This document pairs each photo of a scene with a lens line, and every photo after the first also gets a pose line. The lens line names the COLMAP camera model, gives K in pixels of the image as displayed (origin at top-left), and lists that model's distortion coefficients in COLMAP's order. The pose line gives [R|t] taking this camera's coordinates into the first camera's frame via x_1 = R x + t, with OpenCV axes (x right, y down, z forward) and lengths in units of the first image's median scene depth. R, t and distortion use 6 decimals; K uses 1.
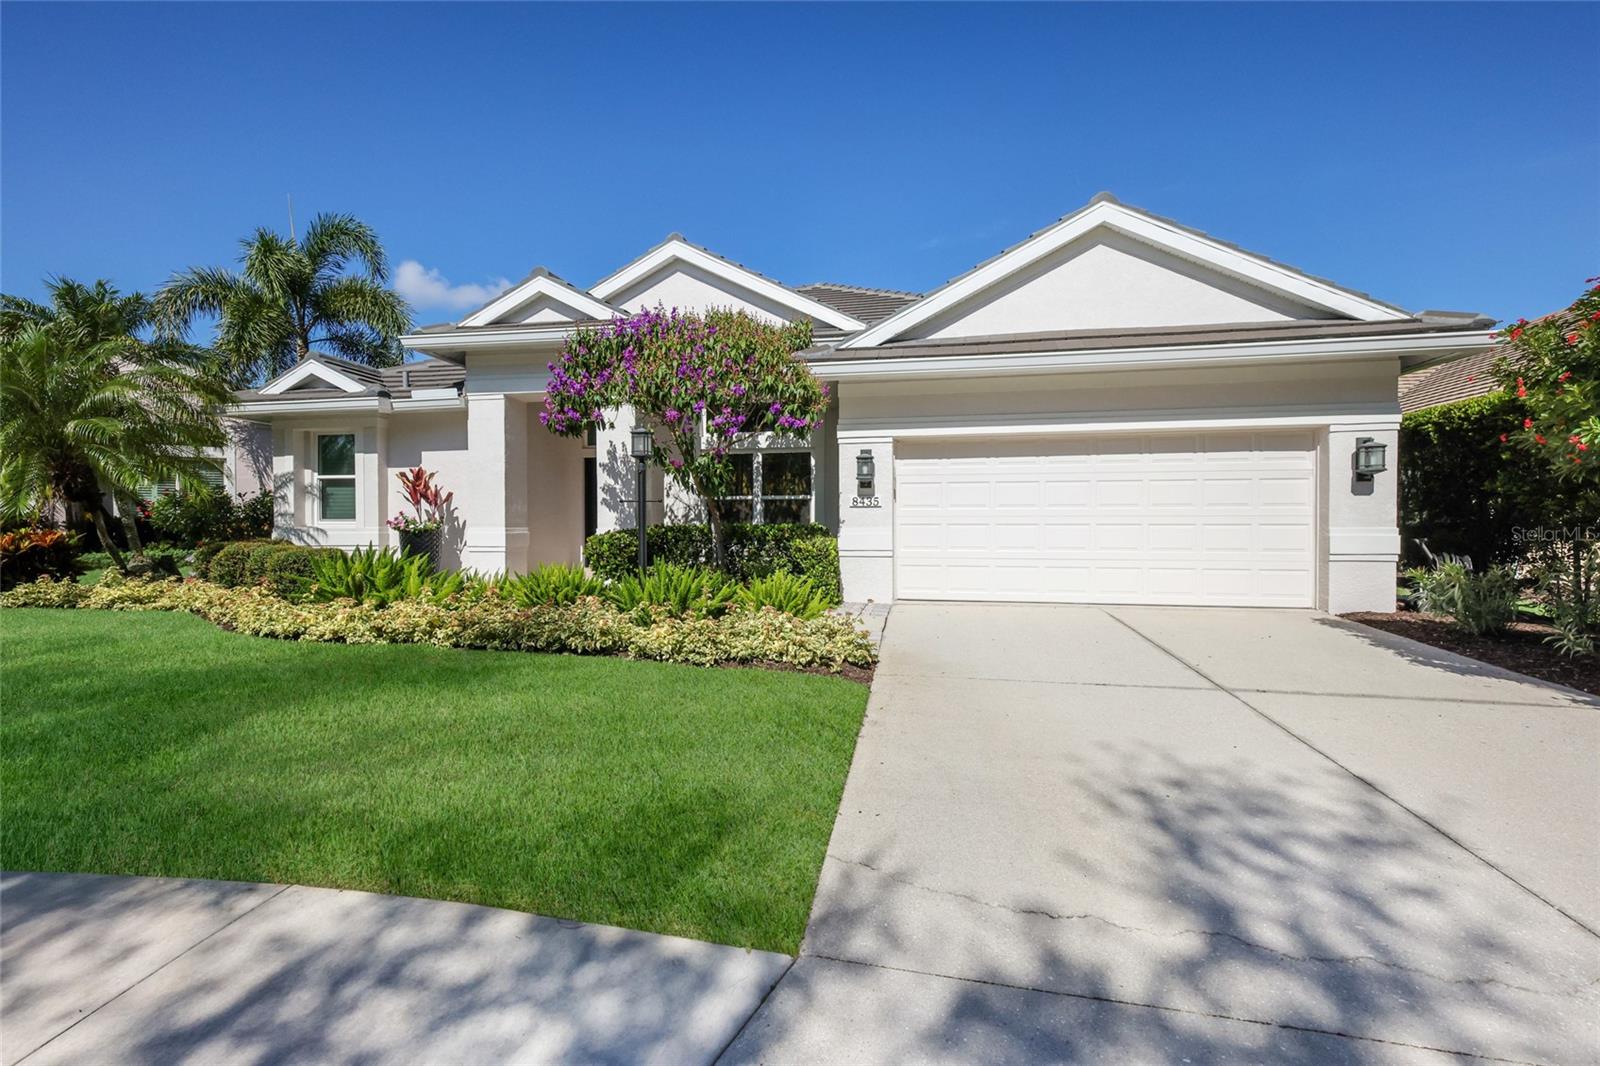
lens RADIAL K [[683.1, 0, 804.9], [0, 683.1, 524.6], [0, 0, 1]] dist [0.003581, 0.000016]
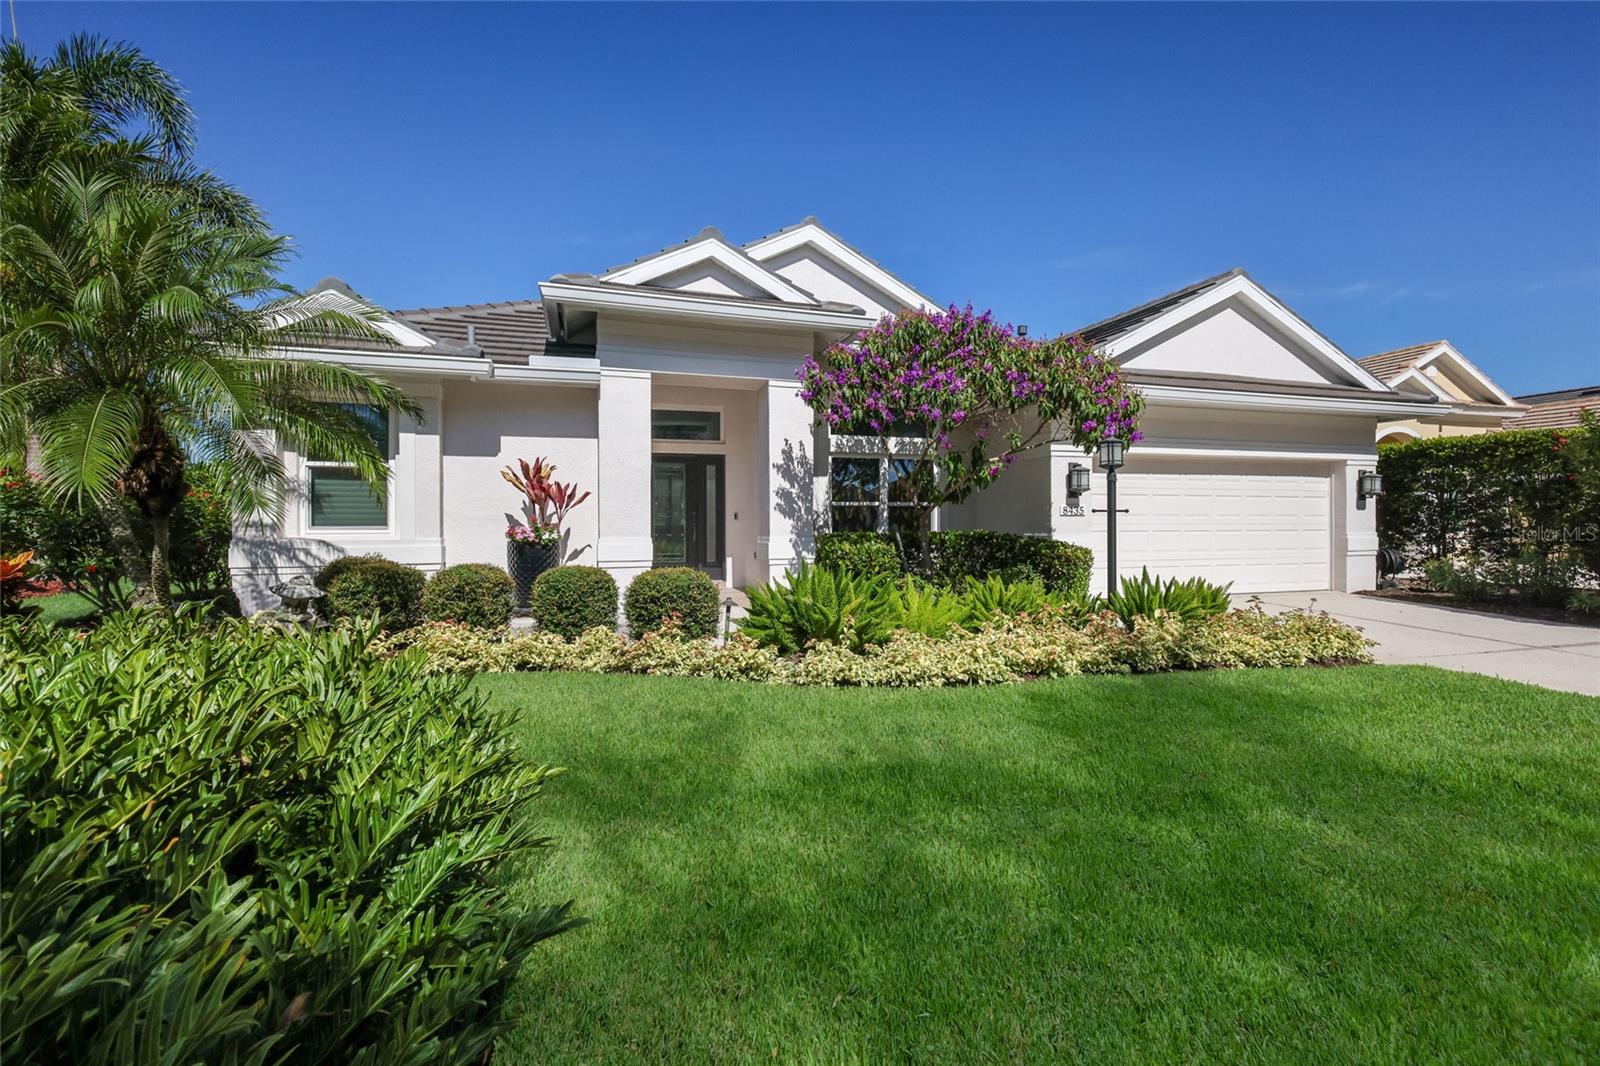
lens RADIAL K [[696.1, 0, 800.0], [0, 696.1, 533.0], [0, 0, 1]] dist [0.023488, 0.000058]
pose [[0.876342, -0.005775, 0.481656, -0.704147], [0.004250, 0.999982, 0.004257, -0.003506], [-0.481671, -0.001684, 0.876350, 0.192303]]
